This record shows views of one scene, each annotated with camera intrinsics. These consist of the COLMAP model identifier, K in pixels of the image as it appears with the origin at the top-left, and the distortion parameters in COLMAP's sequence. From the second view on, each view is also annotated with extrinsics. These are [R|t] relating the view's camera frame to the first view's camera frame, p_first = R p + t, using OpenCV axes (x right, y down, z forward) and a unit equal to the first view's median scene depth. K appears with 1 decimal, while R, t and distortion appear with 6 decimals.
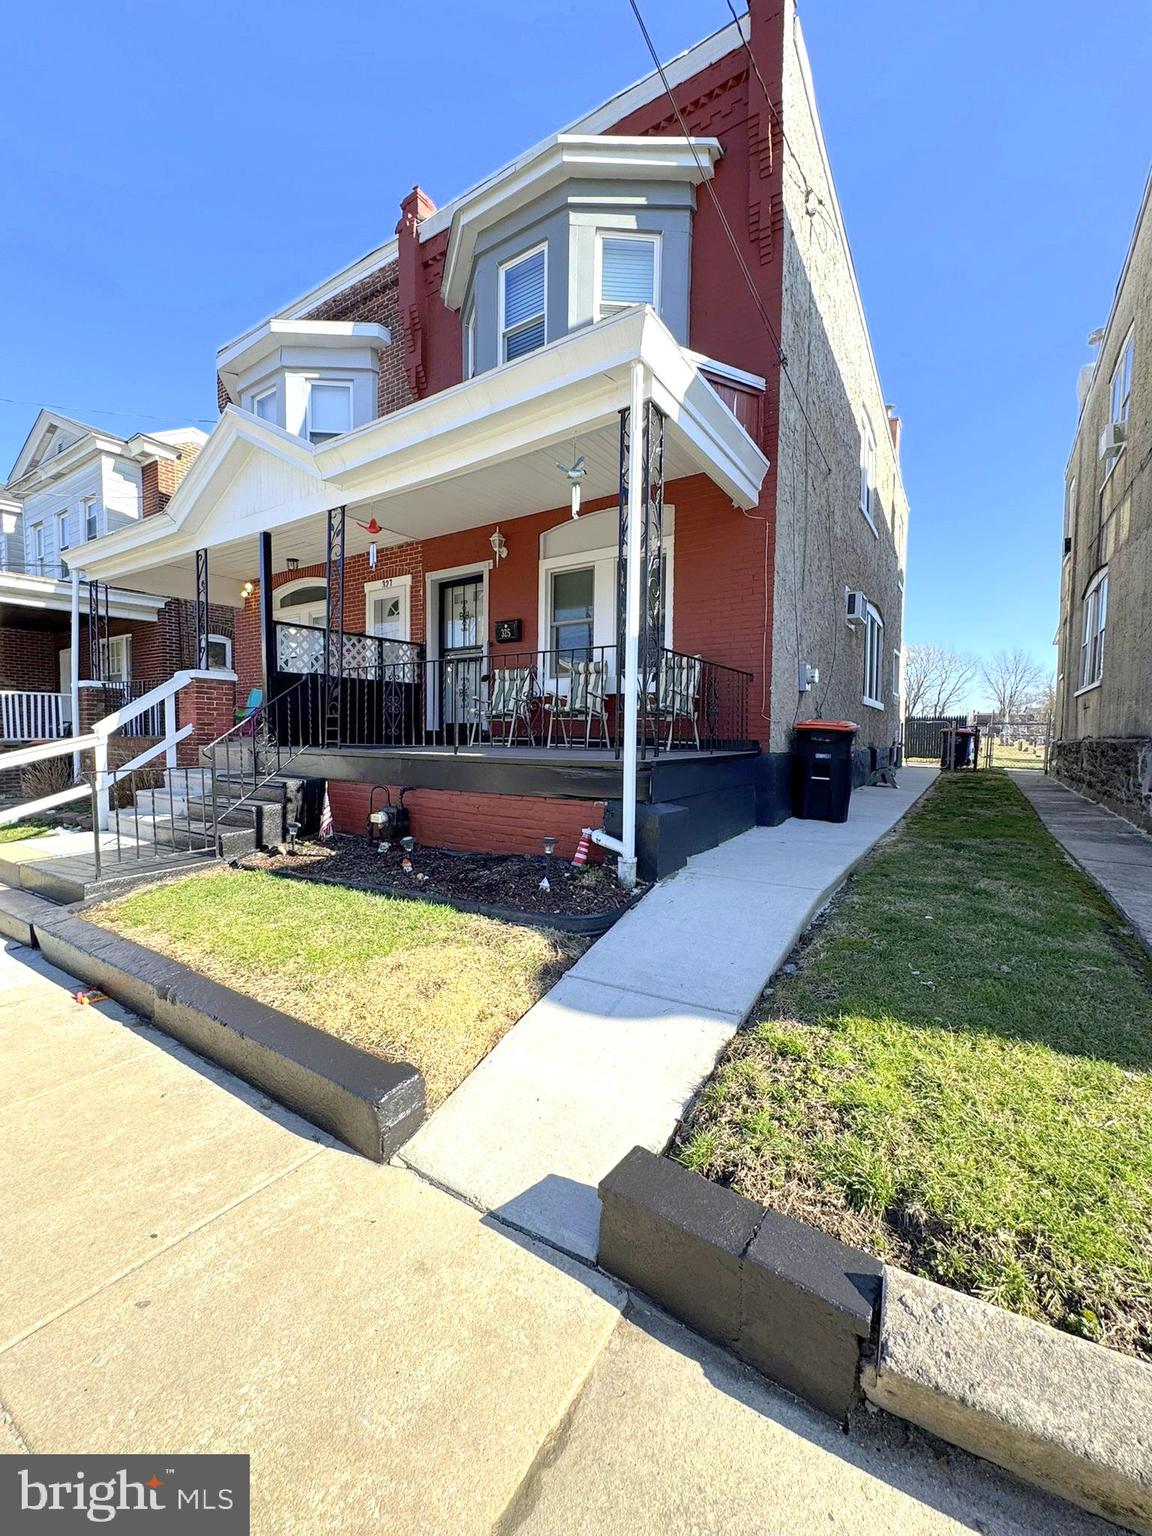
lens RADIAL K [[624.9, 0, 576.0], [0, 624.9, 768.0], [0, 0, 1]] dist [-0.022433, 0.017049]
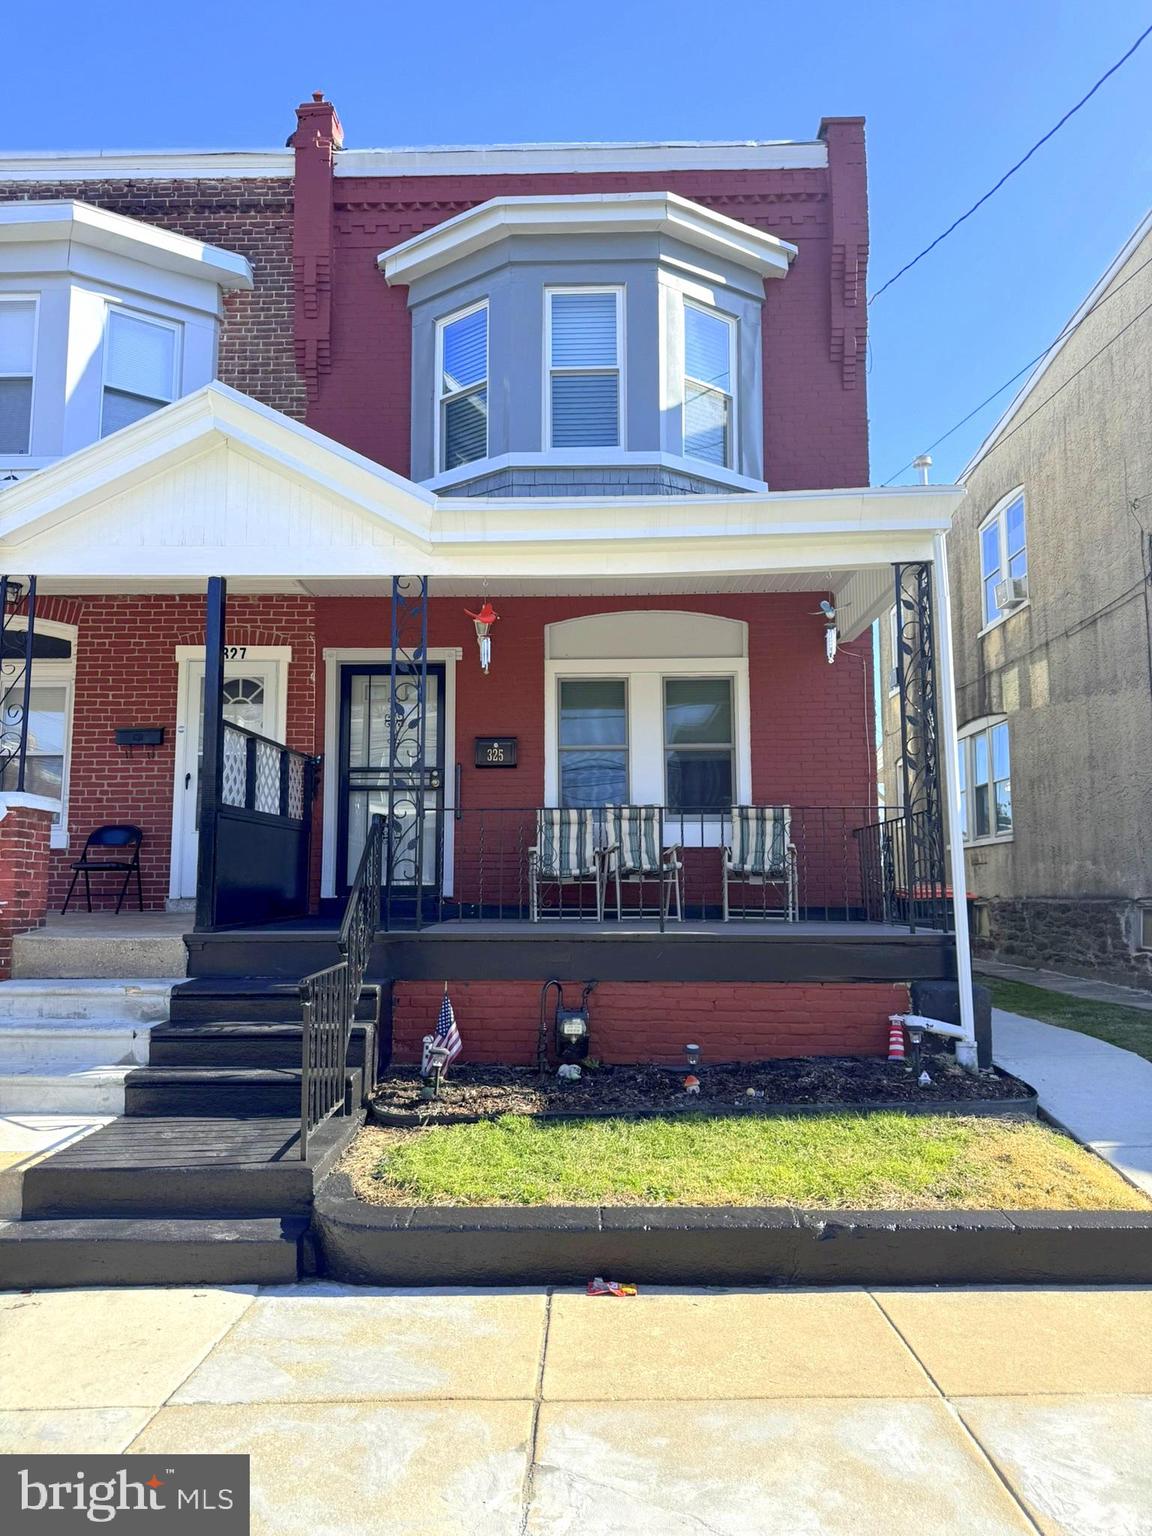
lens RADIAL K [[1091.8, 0, 576.0], [0, 1091.8, 768.0], [0, 0, 1]] dist [0.029477, -0.002613]
pose [[0.847965, 0.050693, 0.527623, -0.674388], [0.035855, 0.987650, -0.152516, -0.014825], [-0.528838, 0.148246, 0.835675, -0.053661]]
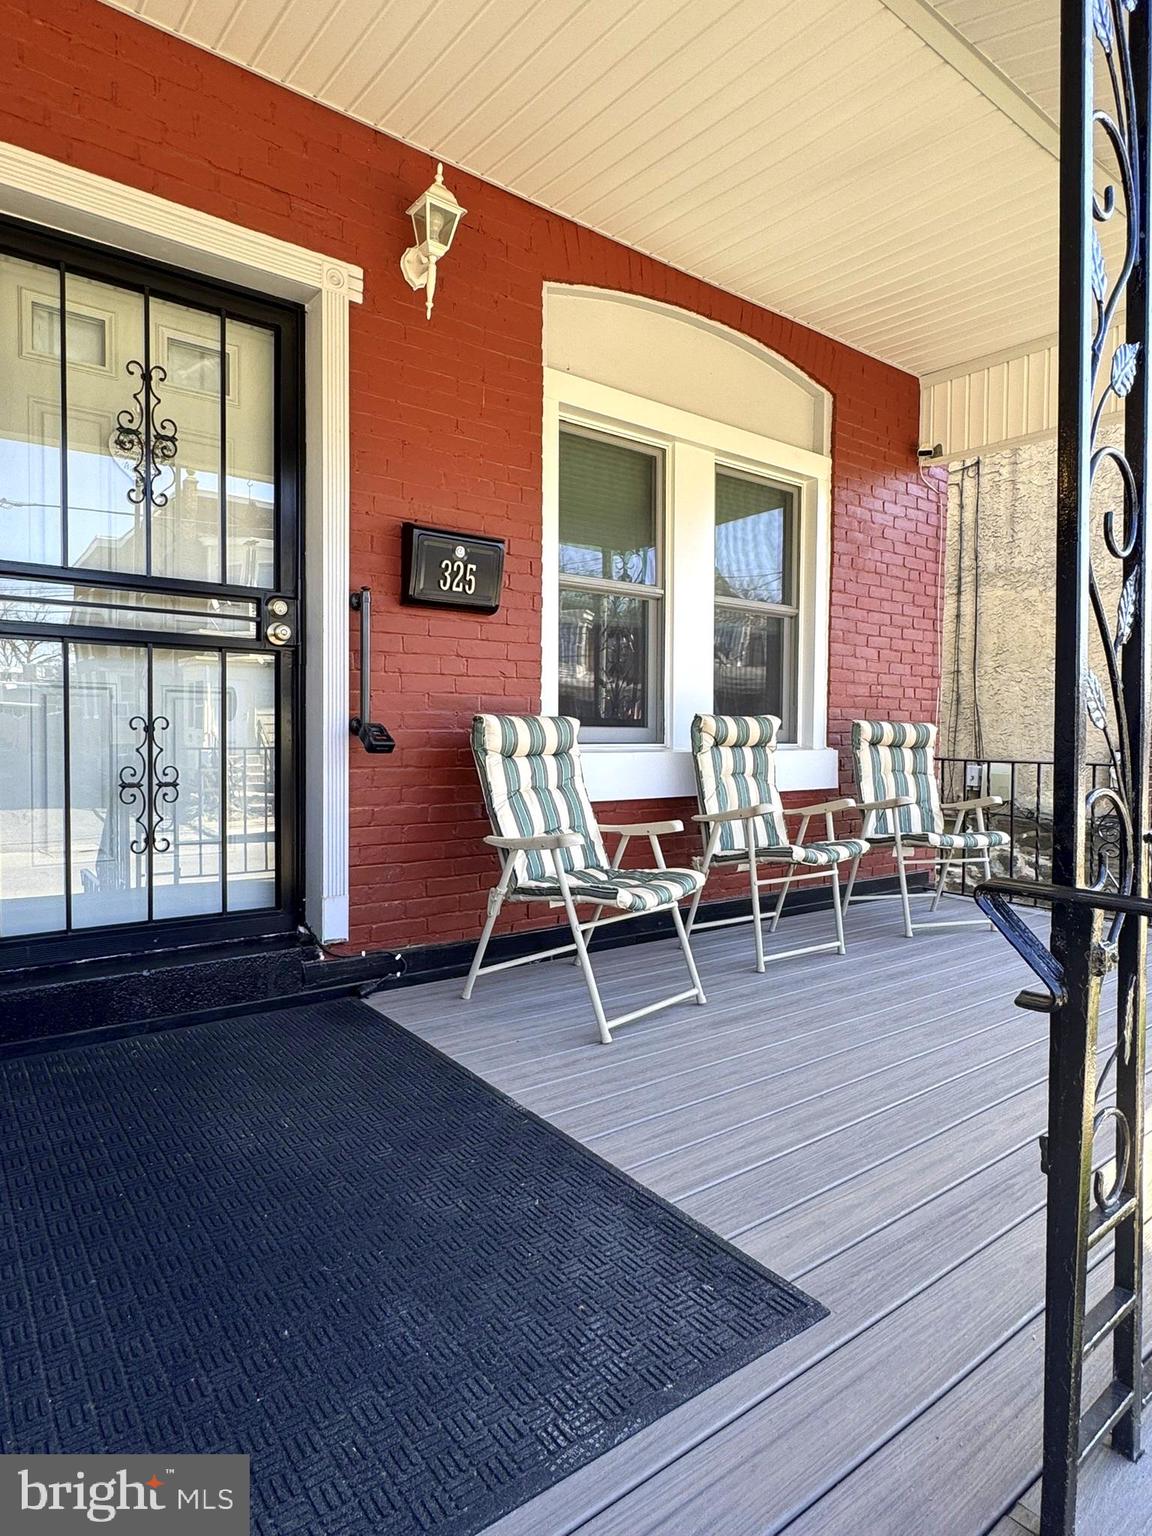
lens RADIAL K [[874.7, 0, 576.0], [0, 874.7, 768.0], [0, 0, 1]] dist [0.002369, 0.000160]
pose [[0.336771, -0.039266, 0.940768, -0.461943], [0.041664, 0.998773, 0.026773, -0.140712], [-0.940664, 0.030180, 0.337994, 0.824156]]
